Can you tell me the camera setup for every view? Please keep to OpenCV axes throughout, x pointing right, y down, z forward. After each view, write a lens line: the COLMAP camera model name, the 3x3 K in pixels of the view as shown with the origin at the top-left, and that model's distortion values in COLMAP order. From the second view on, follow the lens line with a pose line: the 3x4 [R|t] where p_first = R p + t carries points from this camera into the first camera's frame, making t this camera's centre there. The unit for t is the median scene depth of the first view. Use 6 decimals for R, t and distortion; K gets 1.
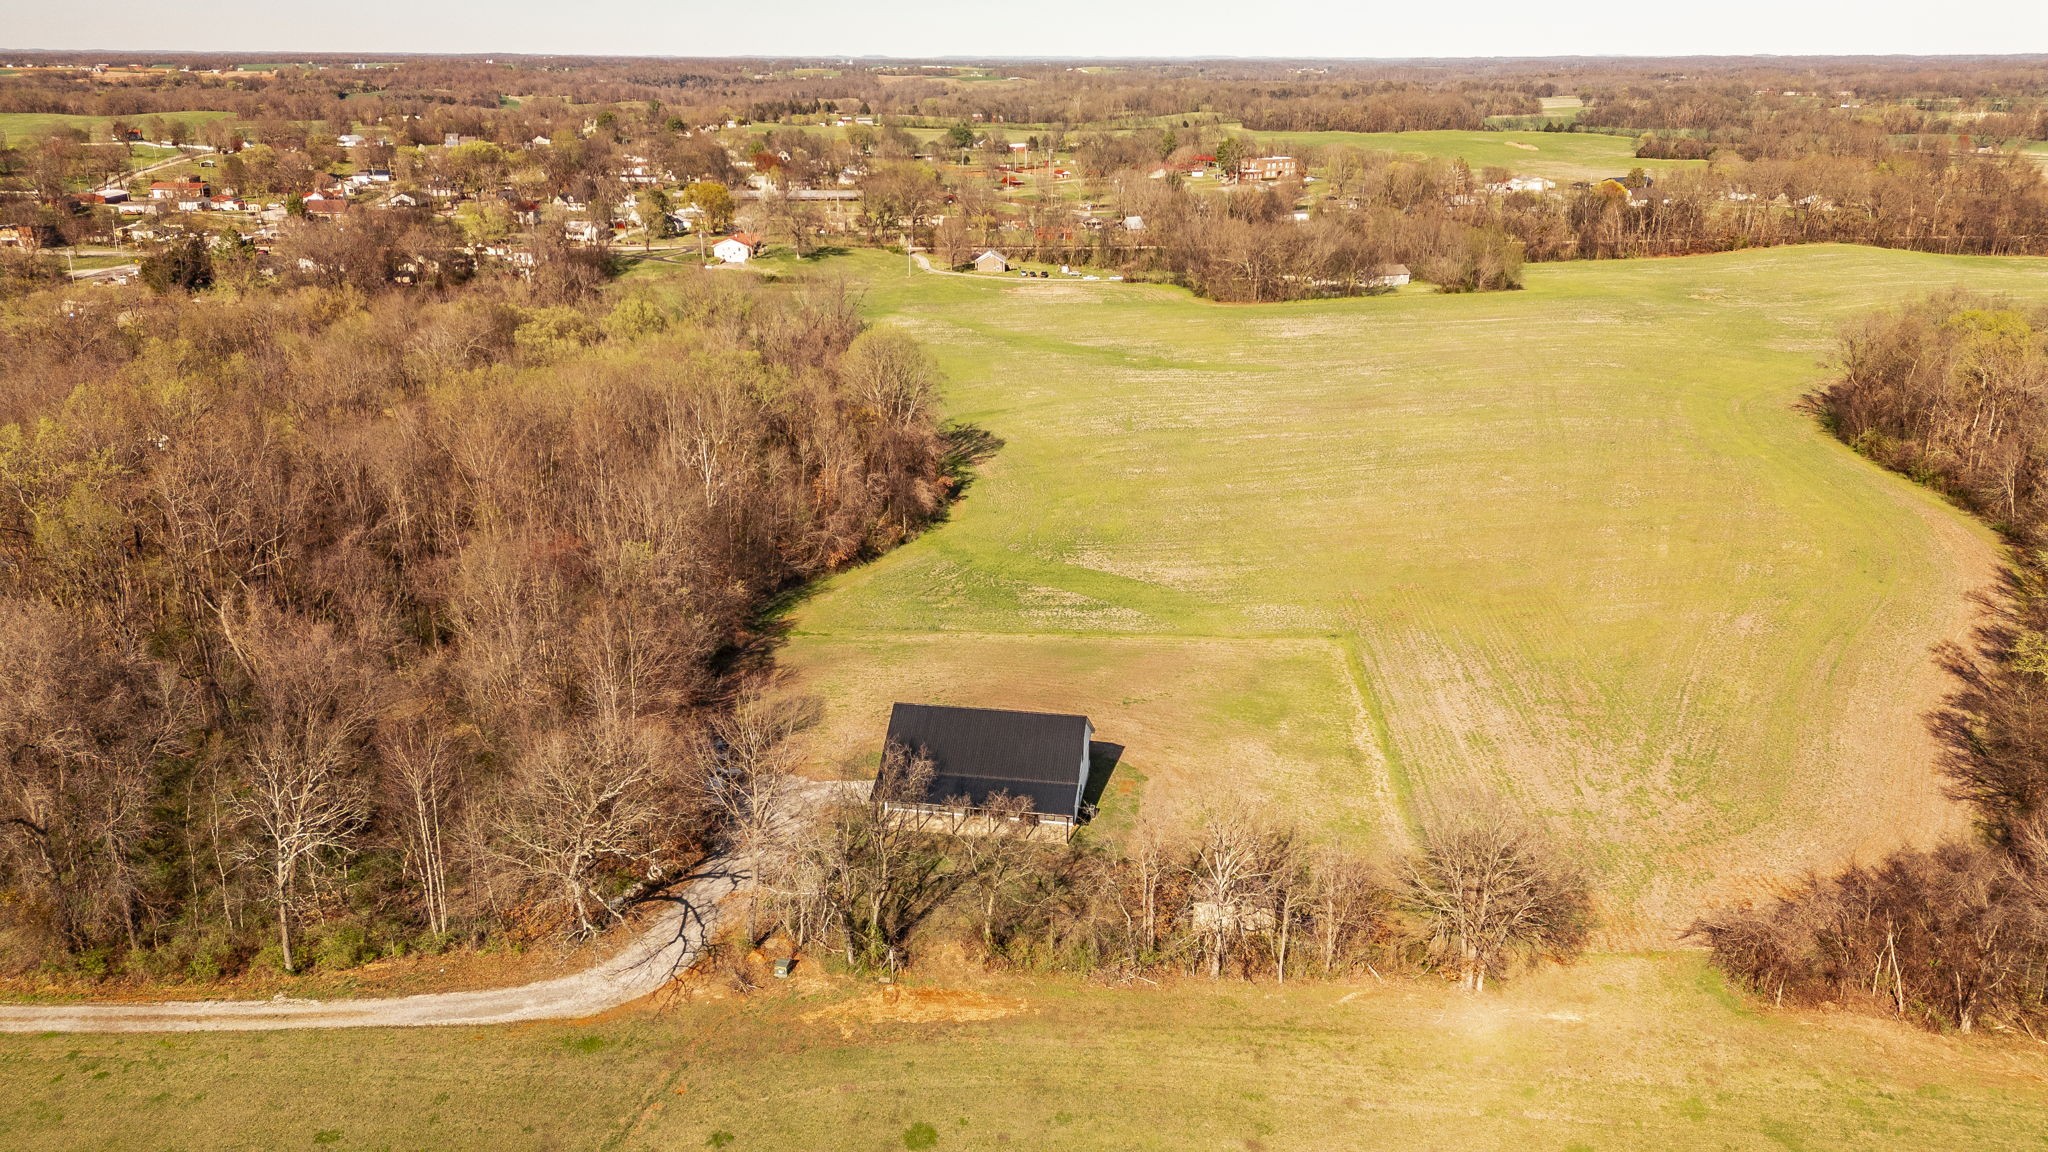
lens RADIAL K [[1439.7, 0, 1024.0], [0, 1439.7, 582.2], [0, 0, 1]] dist [0.051753, -0.047219]
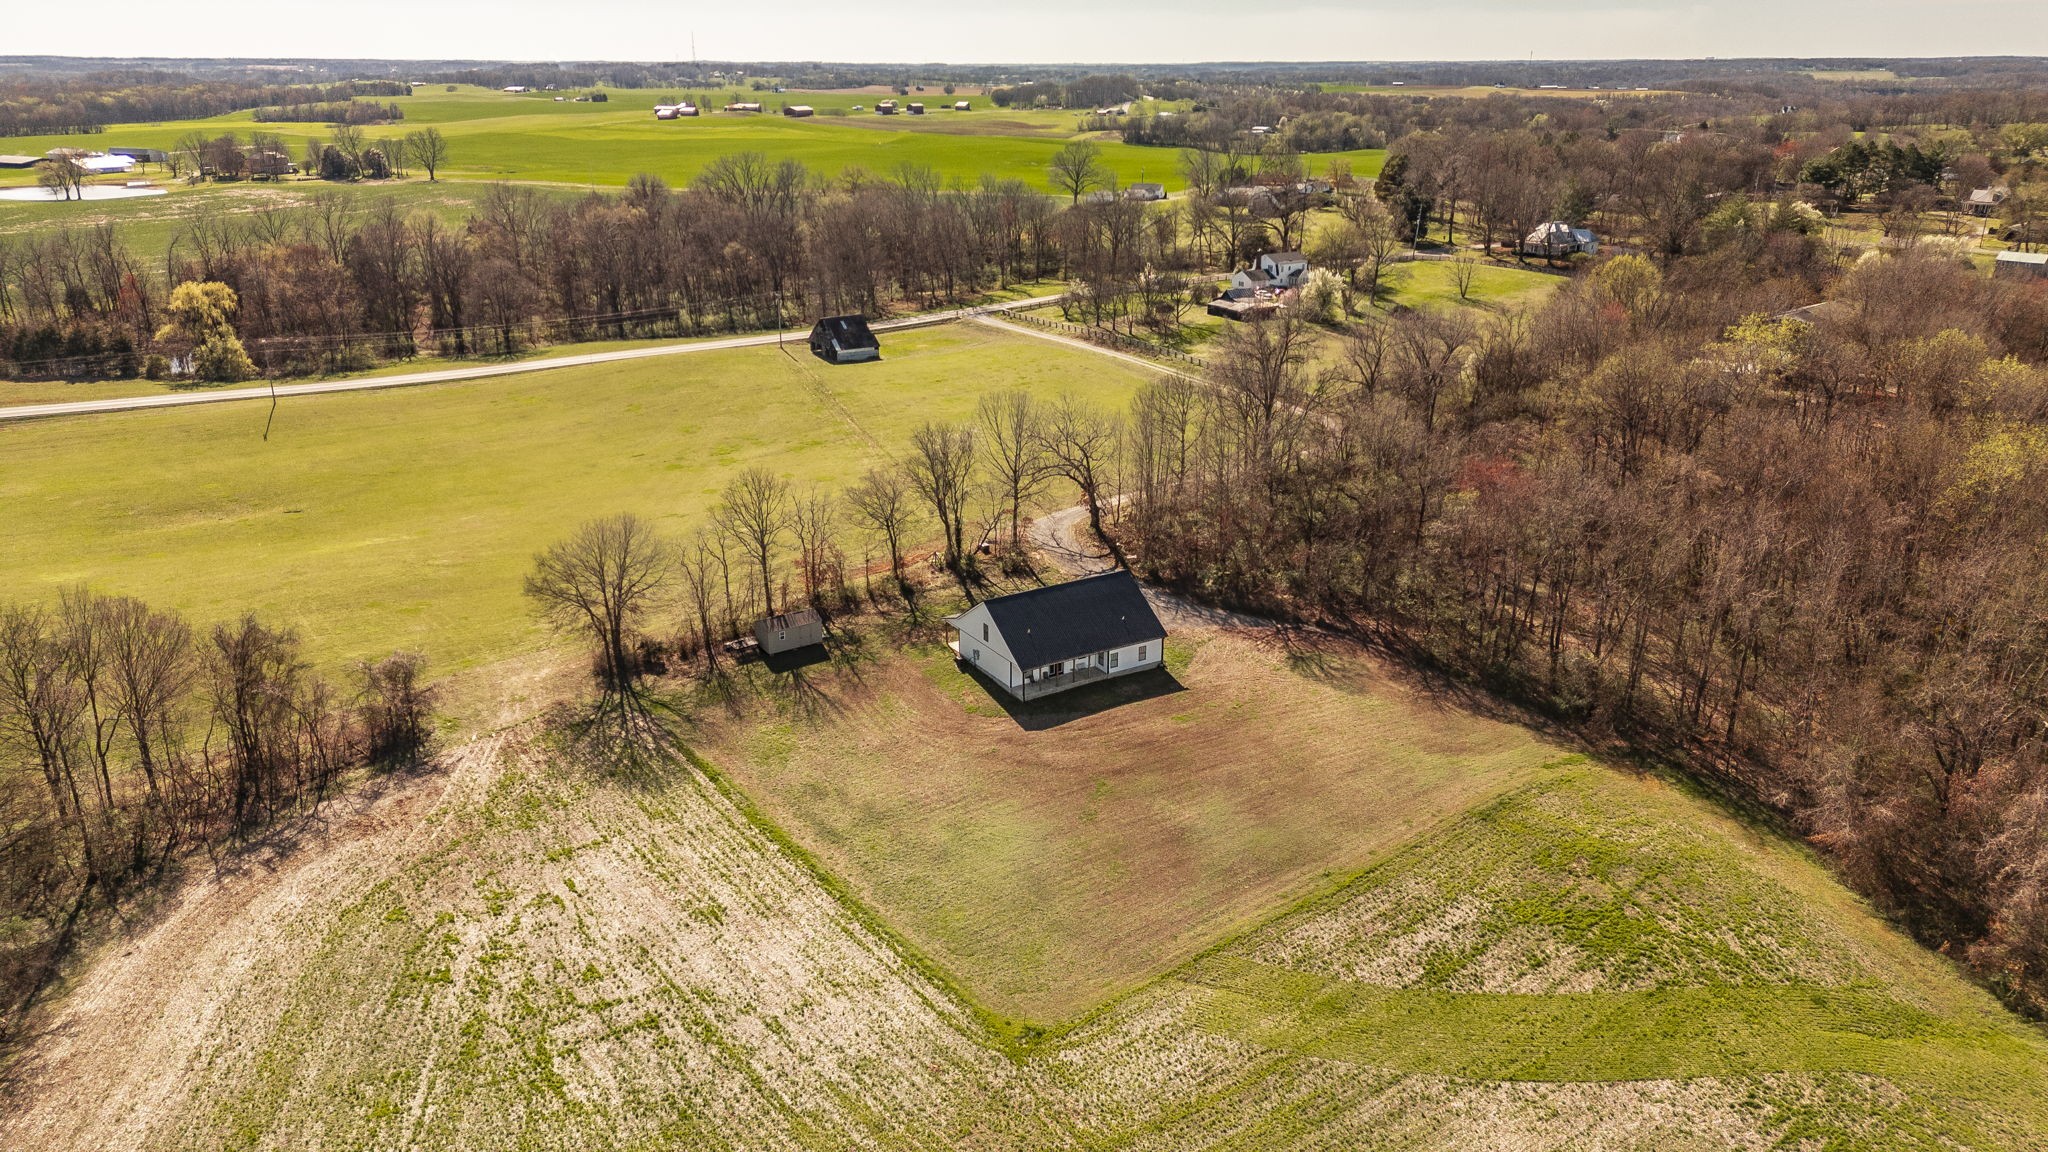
lens RADIAL K [[1439.7, 0, 1028.4], [0, 1439.7, 575.4], [0, 0, 1]] dist [0.051753, -0.047219]
pose [[-0.758384, 0.216677, -0.614739, 0.191941], [-0.228293, 0.795091, 0.561884, -0.152683], [0.610520, 0.566465, -0.553518, 0.445197]]
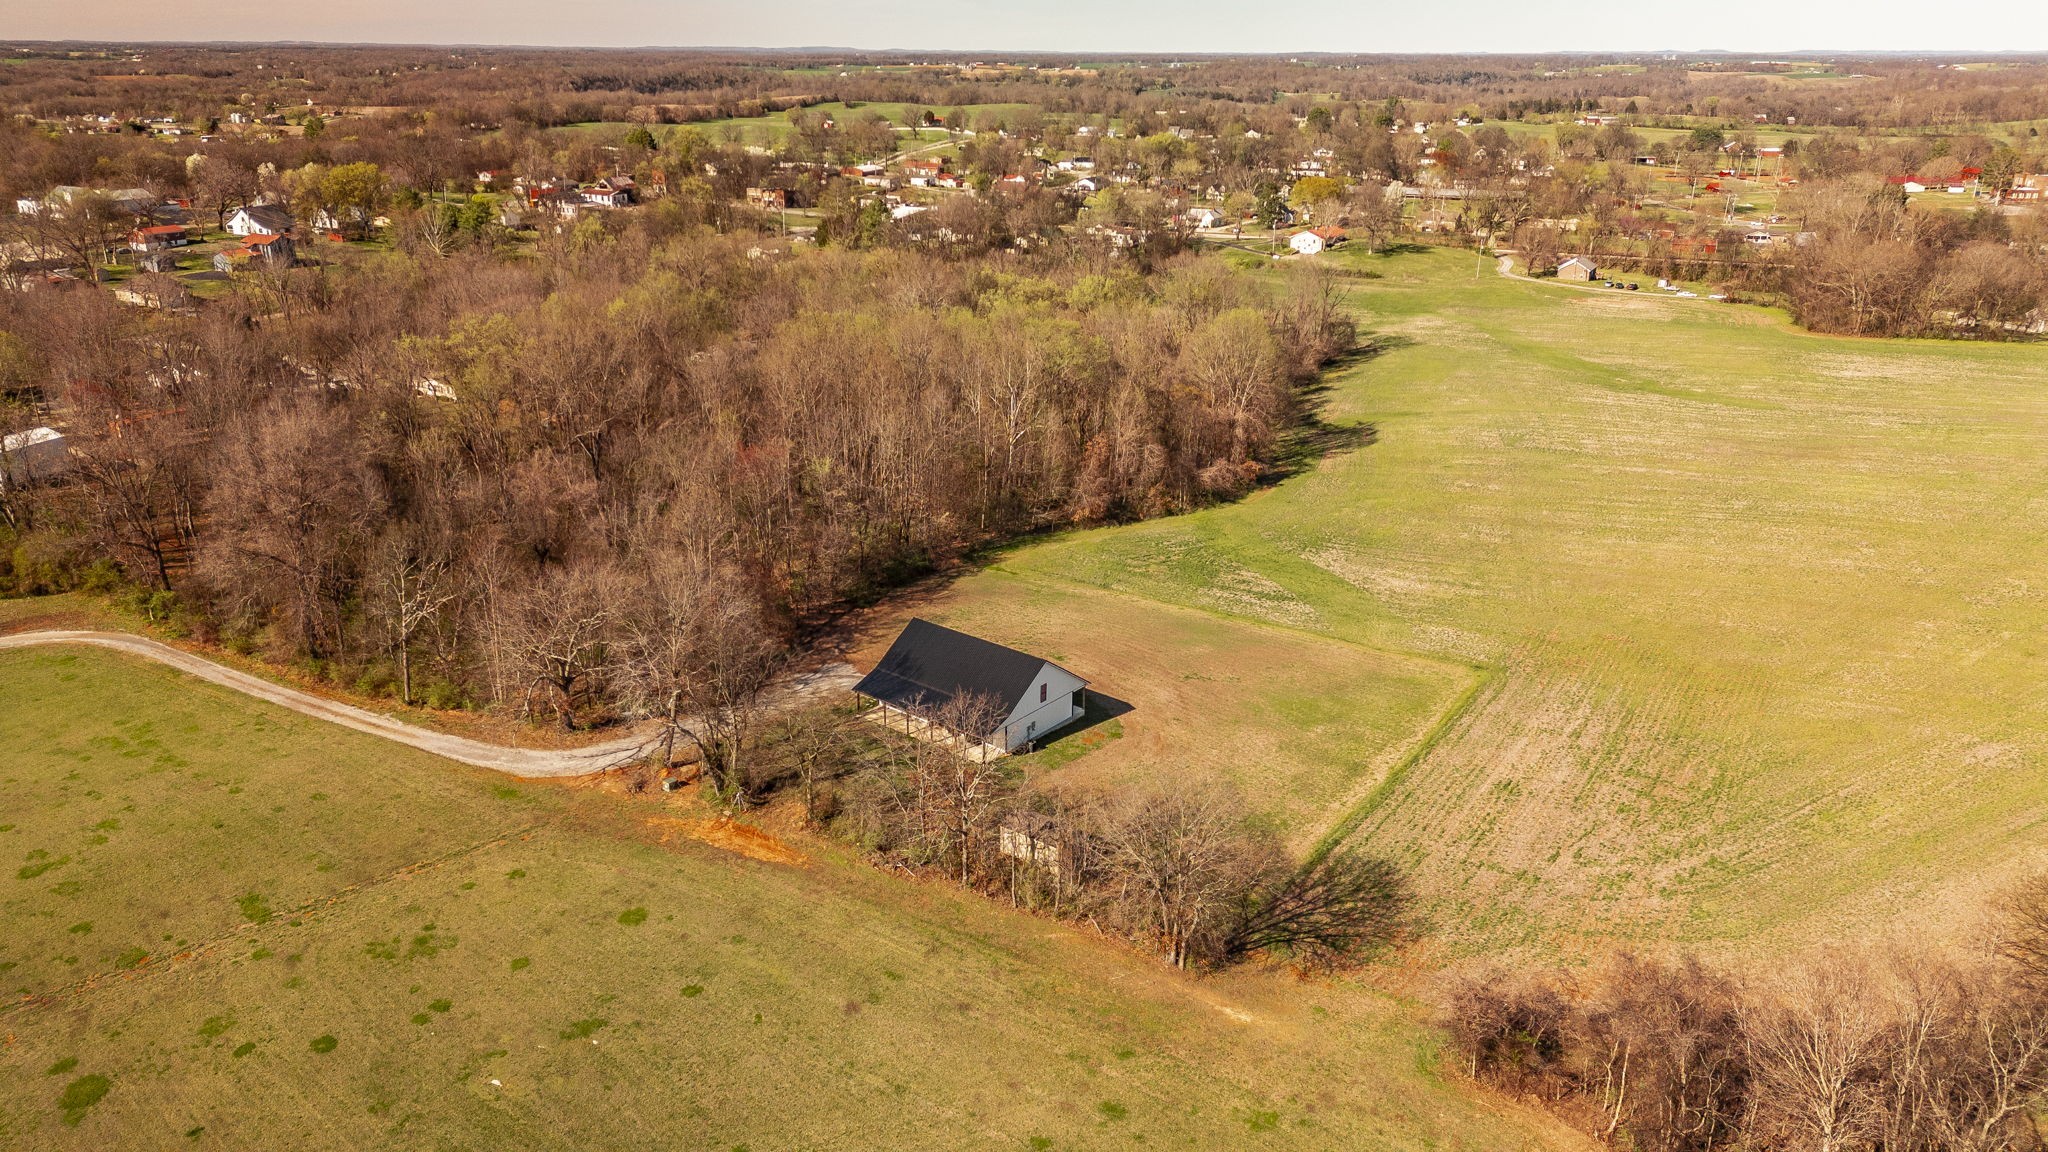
lens RADIAL K [[1439.7, 0, 1012.9], [0, 1439.7, 578.9], [0, 0, 1]] dist [0.051753, -0.047219]
pose [[0.863581, 0.173133, -0.473553, 0.143834], [-0.173326, 0.983897, 0.043635, -0.002832], [0.473482, 0.044397, 0.879684, 0.008455]]
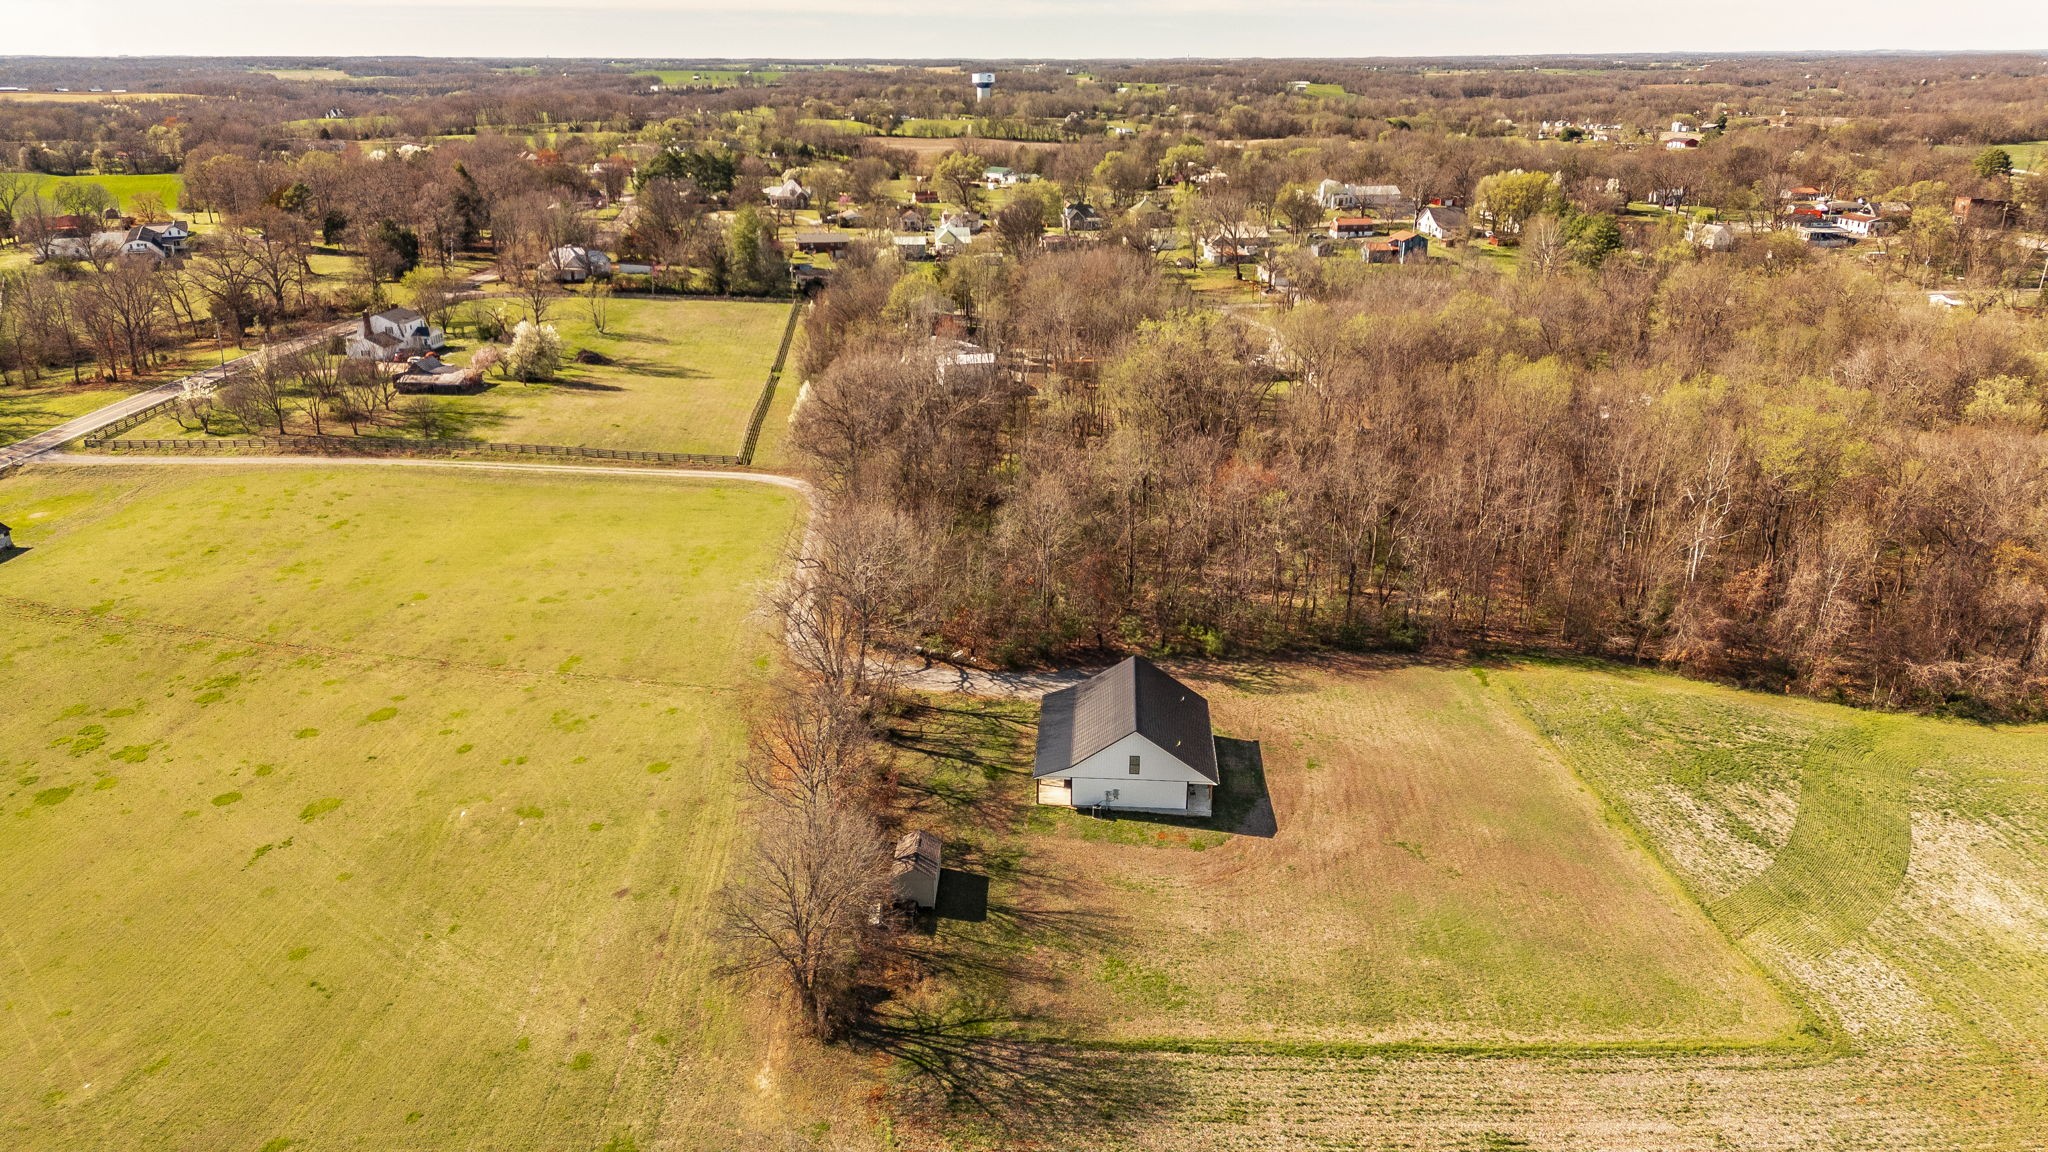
lens RADIAL K [[1439.7, 0, 1014.3], [0, 1439.7, 578.3], [0, 0, 1]] dist [0.051753, -0.047219]
pose [[0.091822, 0.336293, -0.937270, 0.254107], [-0.345439, 0.893553, 0.286765, -0.069769], [0.933938, 0.297438, 0.198217, 0.189681]]
